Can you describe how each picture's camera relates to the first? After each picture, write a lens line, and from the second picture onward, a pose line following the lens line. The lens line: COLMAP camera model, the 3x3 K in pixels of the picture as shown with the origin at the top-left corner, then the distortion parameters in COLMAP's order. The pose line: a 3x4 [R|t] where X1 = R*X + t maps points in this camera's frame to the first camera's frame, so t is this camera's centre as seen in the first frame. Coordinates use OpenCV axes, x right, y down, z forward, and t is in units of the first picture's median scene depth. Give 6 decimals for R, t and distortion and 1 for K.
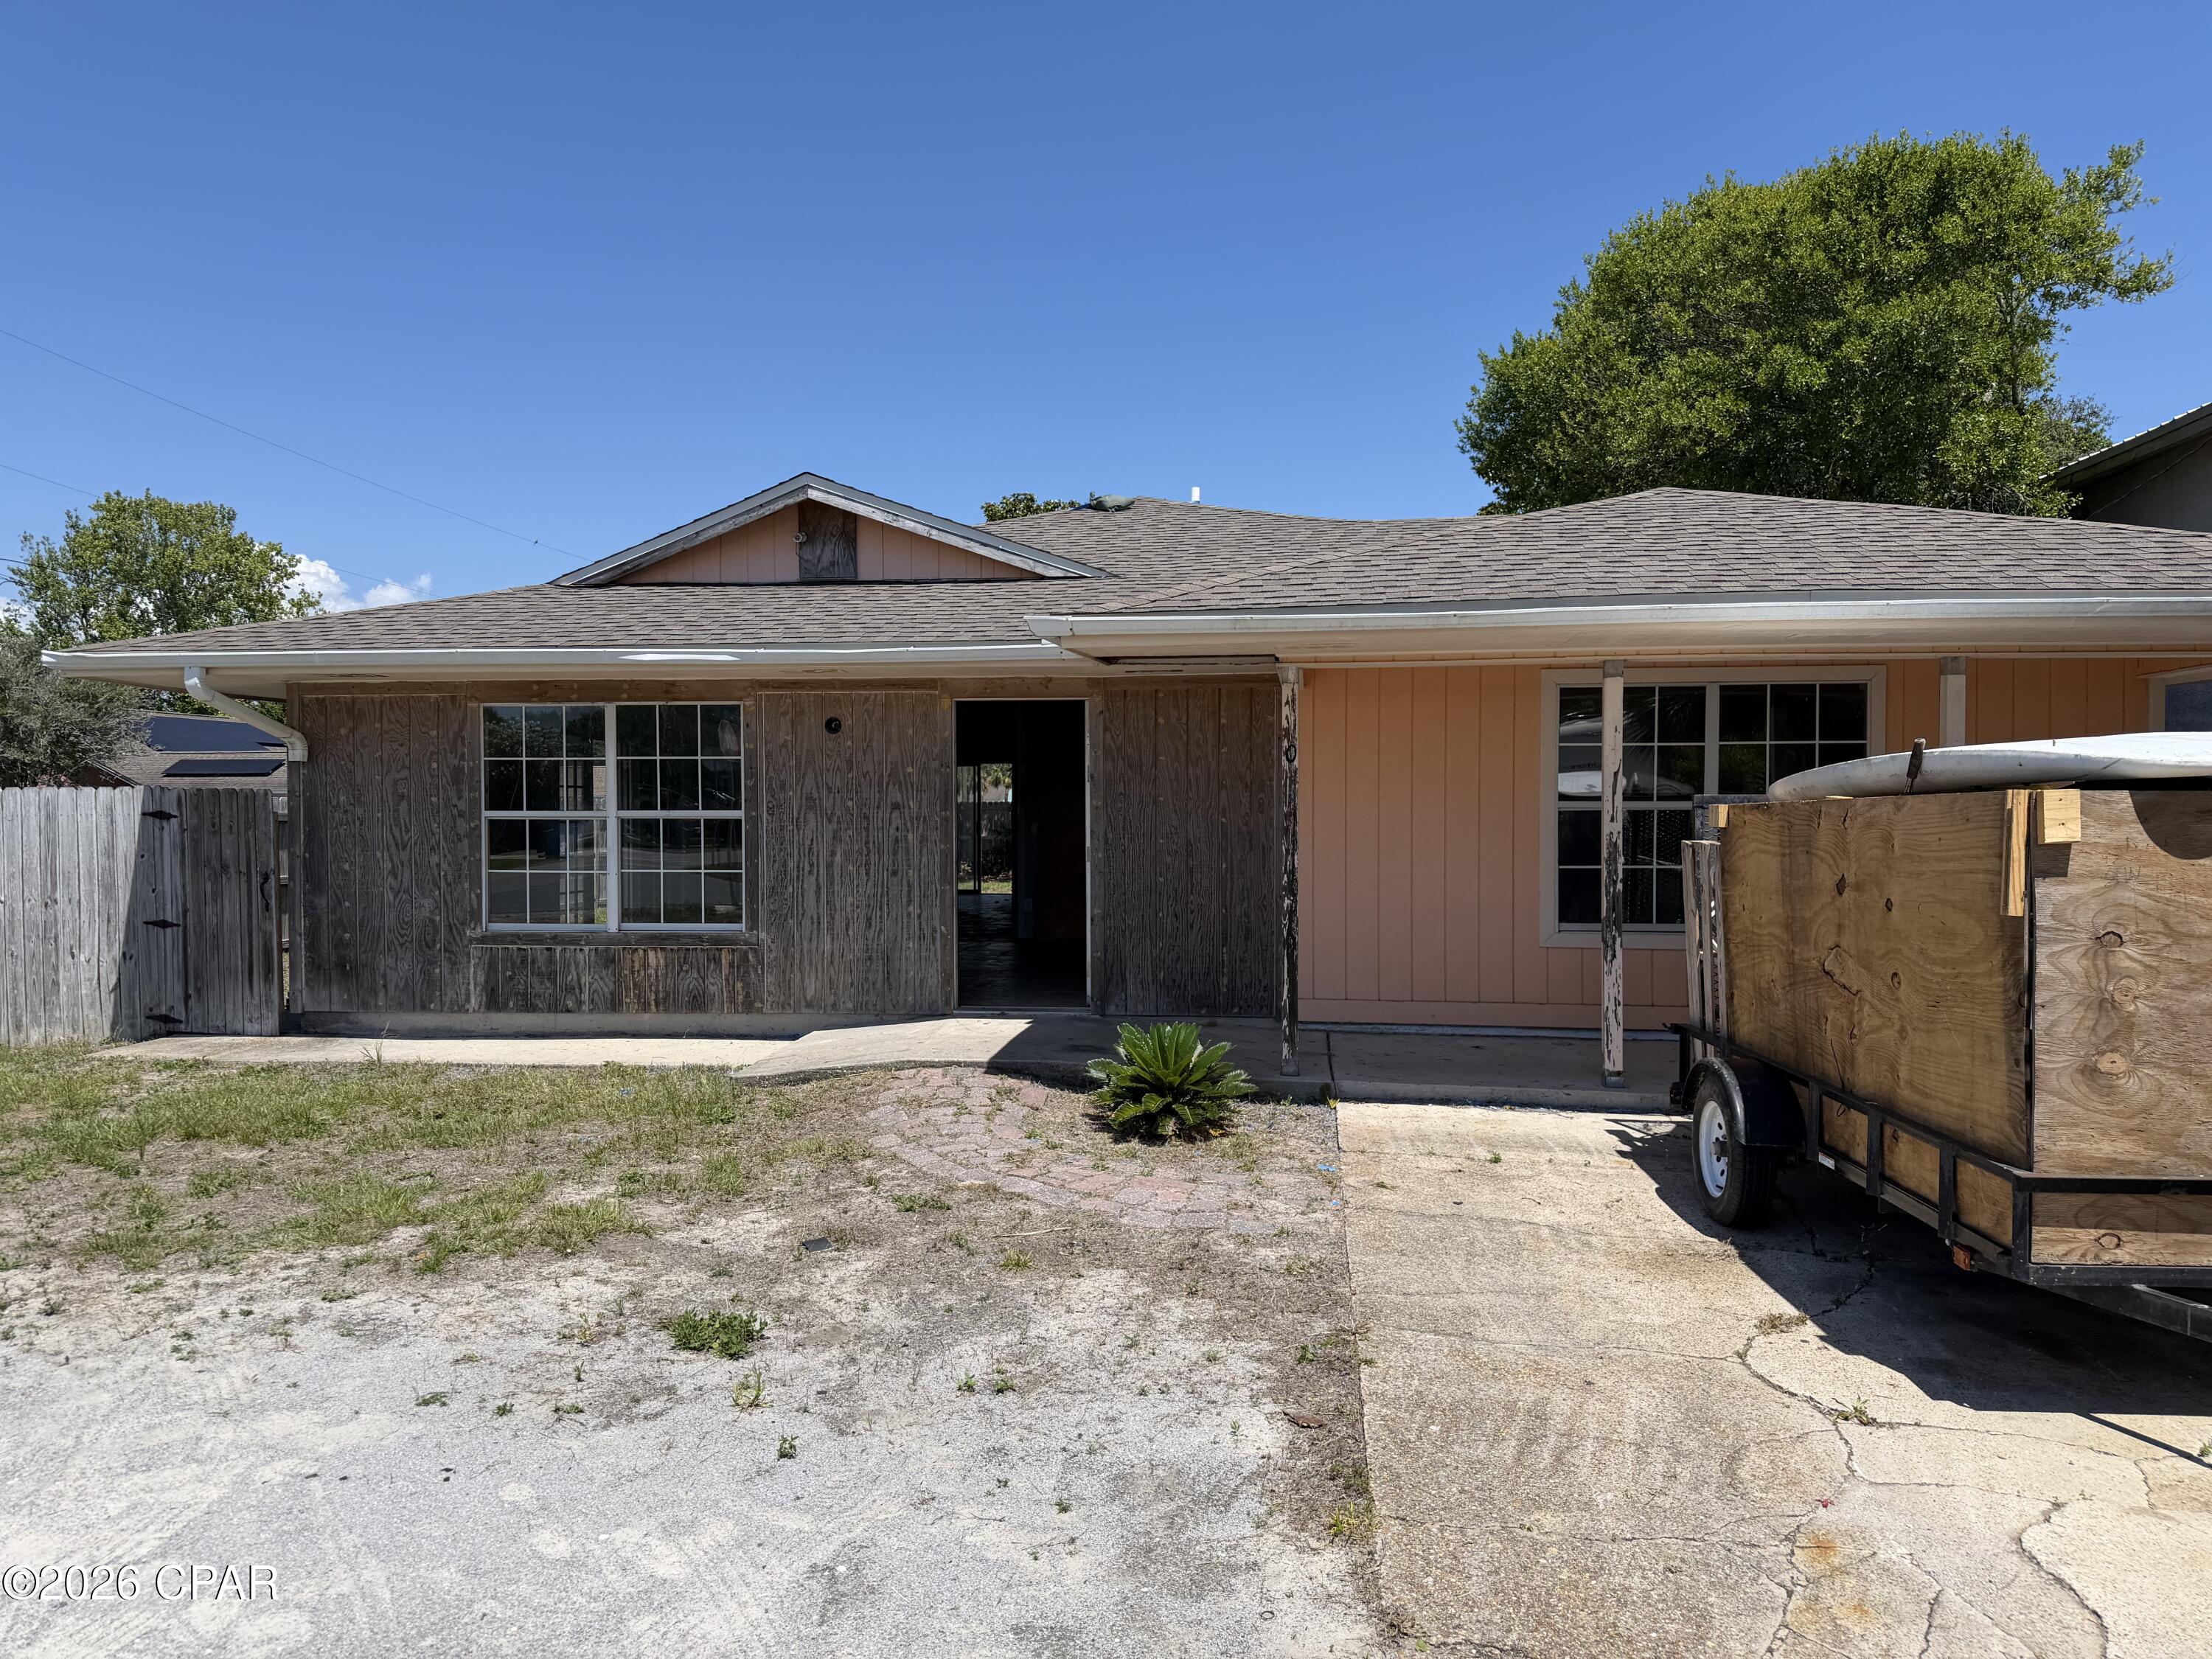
lens RADIAL K [[1530.6, 0, 1063.5], [0, 1530.6, 827.3], [0, 0, 1]] dist [0.148962, -0.199434]
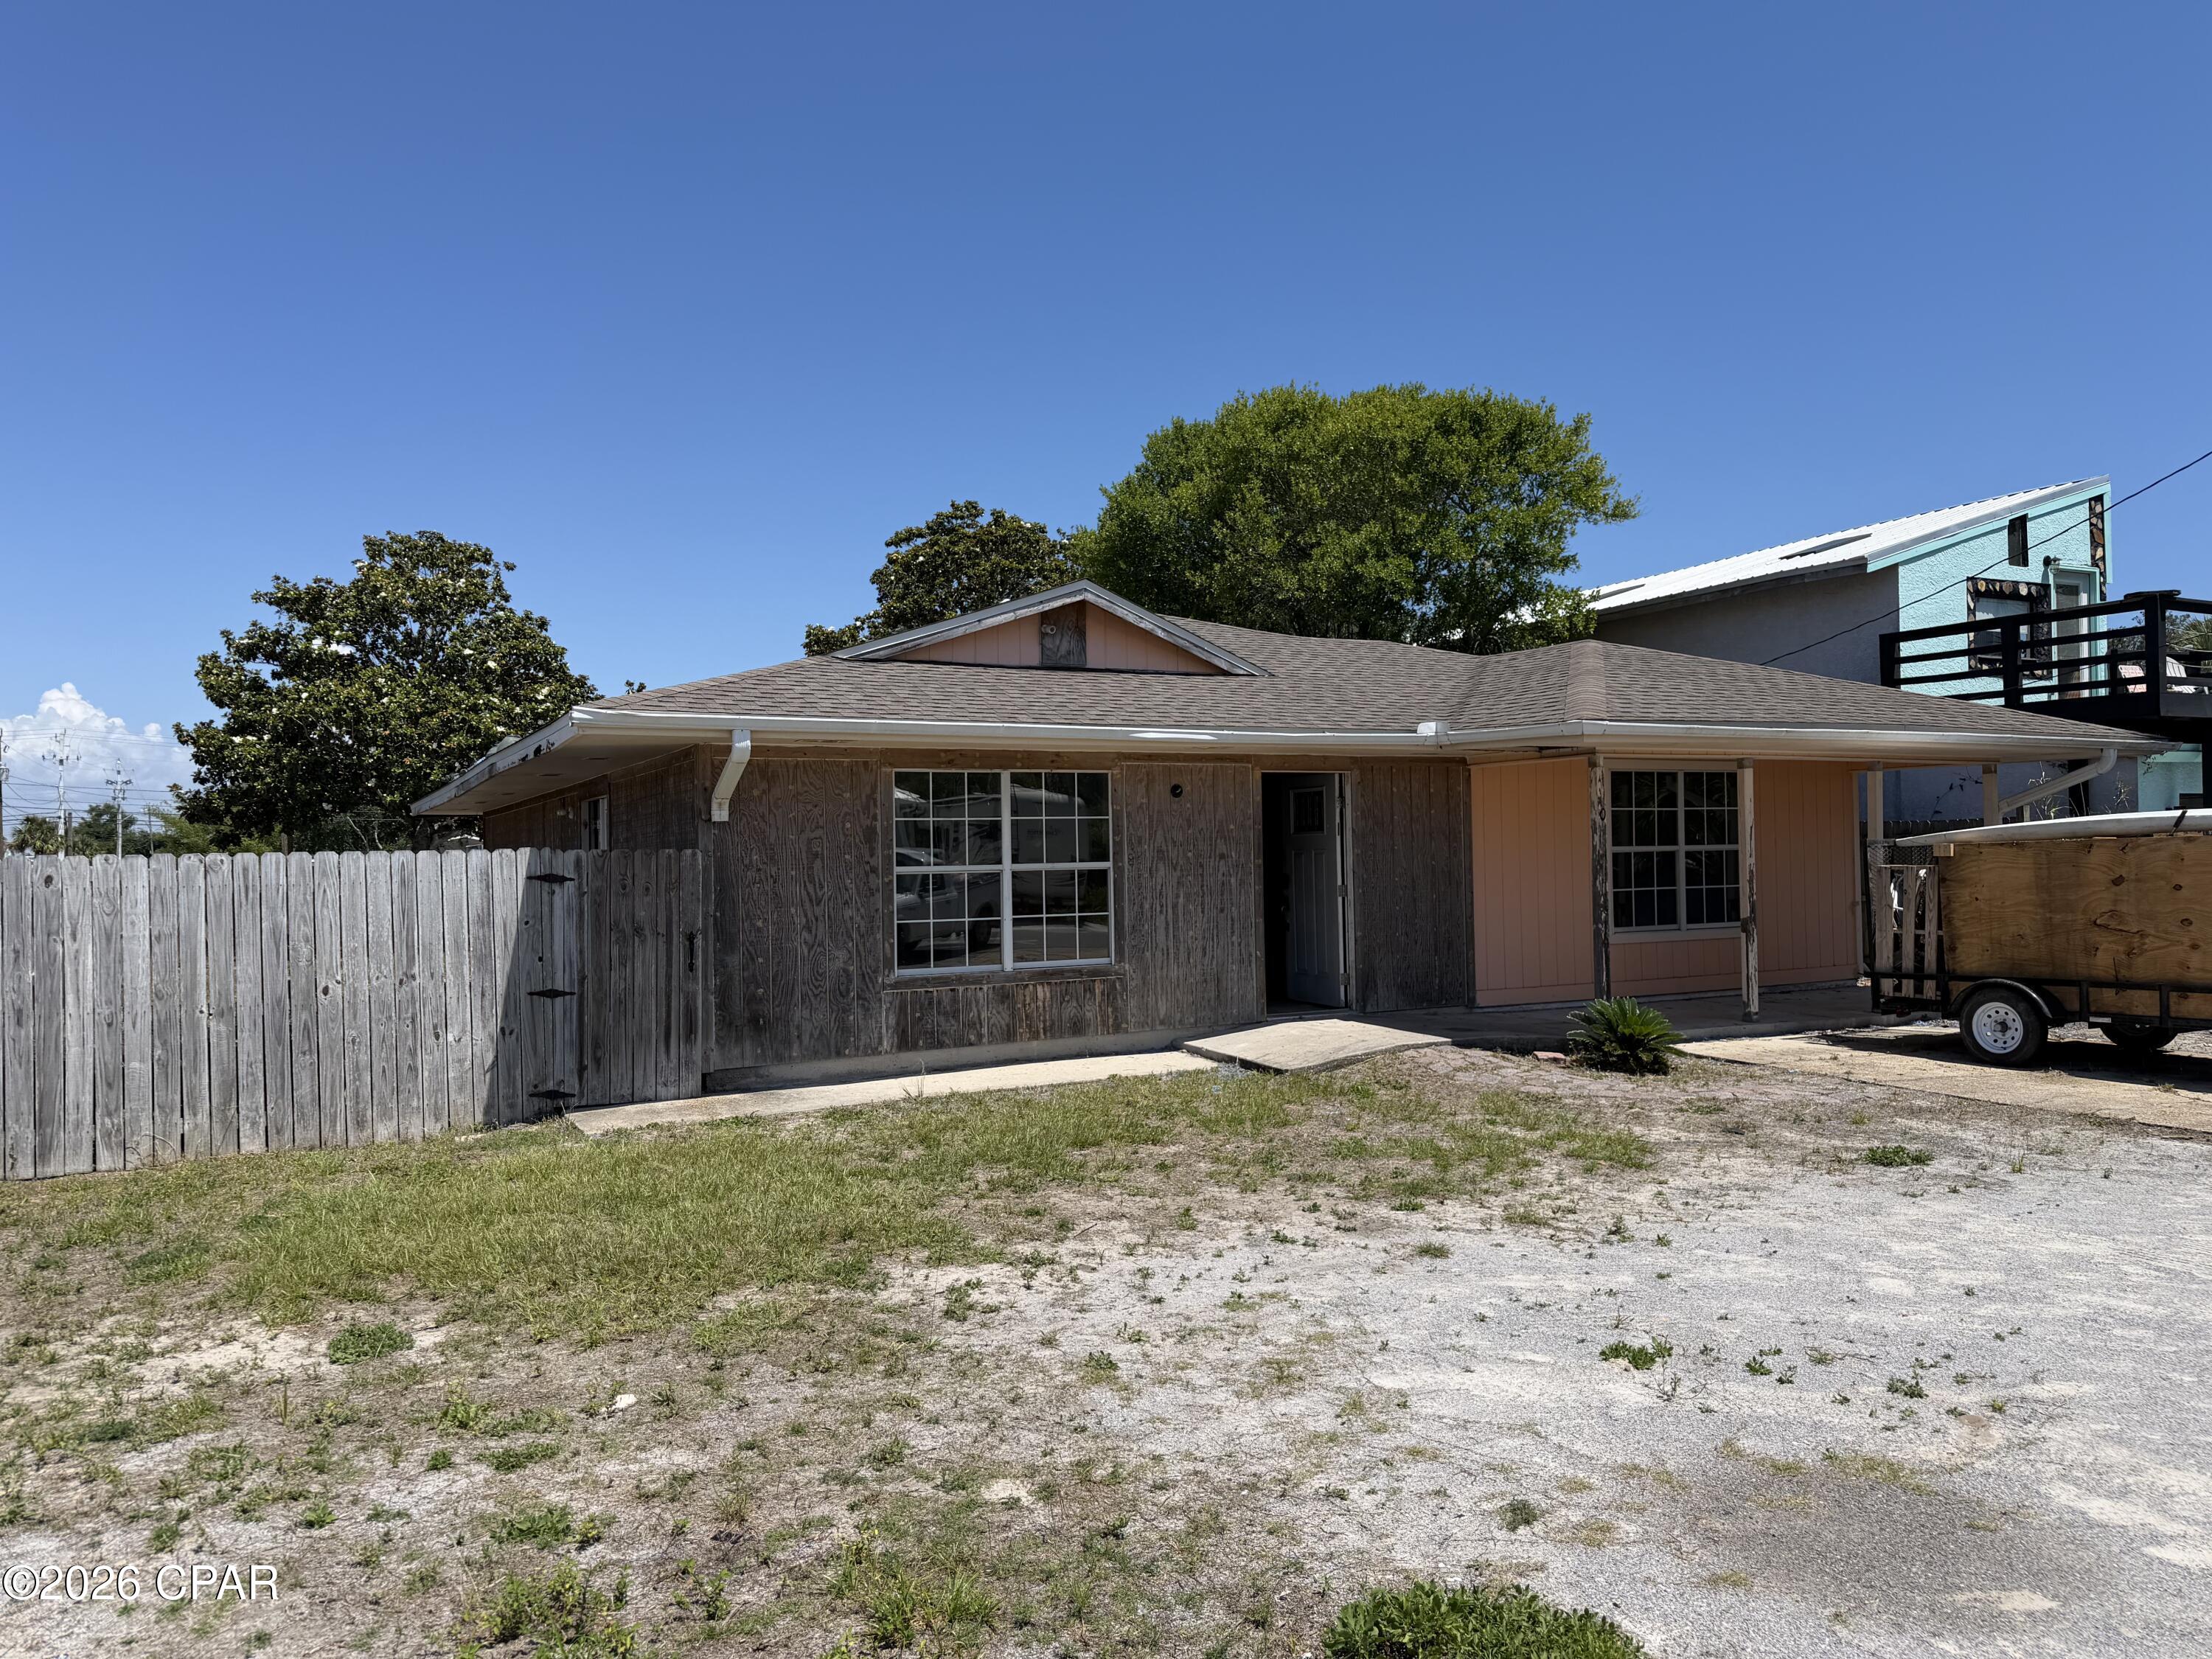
lens RADIAL K [[1530.6, 0, 1063.5], [0, 1530.6, 827.3], [0, 0, 1]] dist [0.148962, -0.199434]
pose [[0.818248, -0.003101, 0.574857, -0.880616], [0.025450, 0.999200, -0.030834, -0.001951], [-0.574301, 0.039860, 0.817673, 0.053592]]
